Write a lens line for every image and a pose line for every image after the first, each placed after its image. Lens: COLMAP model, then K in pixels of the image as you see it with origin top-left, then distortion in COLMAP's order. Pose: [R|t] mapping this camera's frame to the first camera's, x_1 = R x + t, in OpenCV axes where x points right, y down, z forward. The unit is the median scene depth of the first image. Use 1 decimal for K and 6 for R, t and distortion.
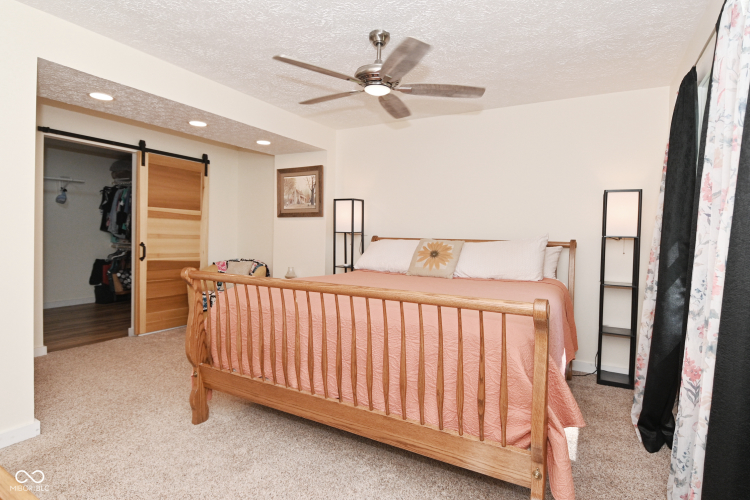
lens RADIAL K [[395.5, 0, 376.9], [0, 395.5, 241.9], [0, 0, 1]] dist [0.020939, -0.029506]
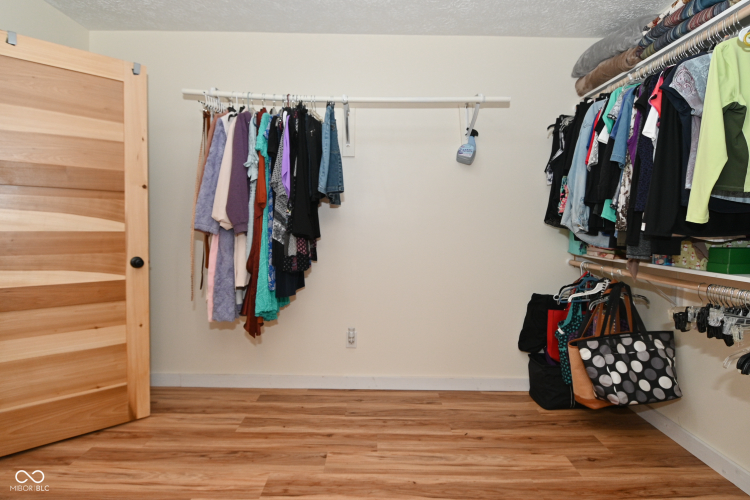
lens RADIAL K [[395.5, 0, 376.9], [0, 395.5, 241.9], [0, 0, 1]] dist [0.020939, -0.029506]
pose [[0.499806, 0.029900, -0.865621, -0.543644], [-0.024825, 0.999488, 0.020190, -0.018616], [0.865782, 0.011398, 0.500292, 0.817445]]
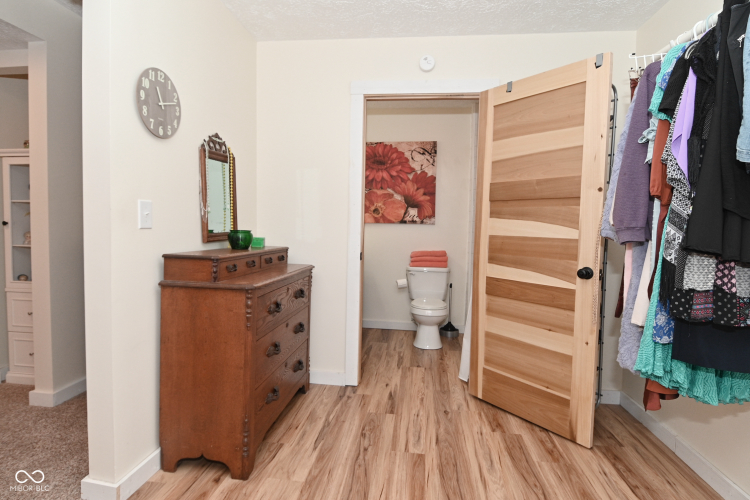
lens RADIAL K [[395.5, 0, 376.9], [0, 395.5, 241.9], [0, 0, 1]] dist [0.020939, -0.029506]
pose [[-0.921747, -0.021360, -0.387204, -0.728188], [-0.046330, 0.997396, 0.055268, -0.025501], [0.385015, 0.068883, -0.920336, 1.136289]]
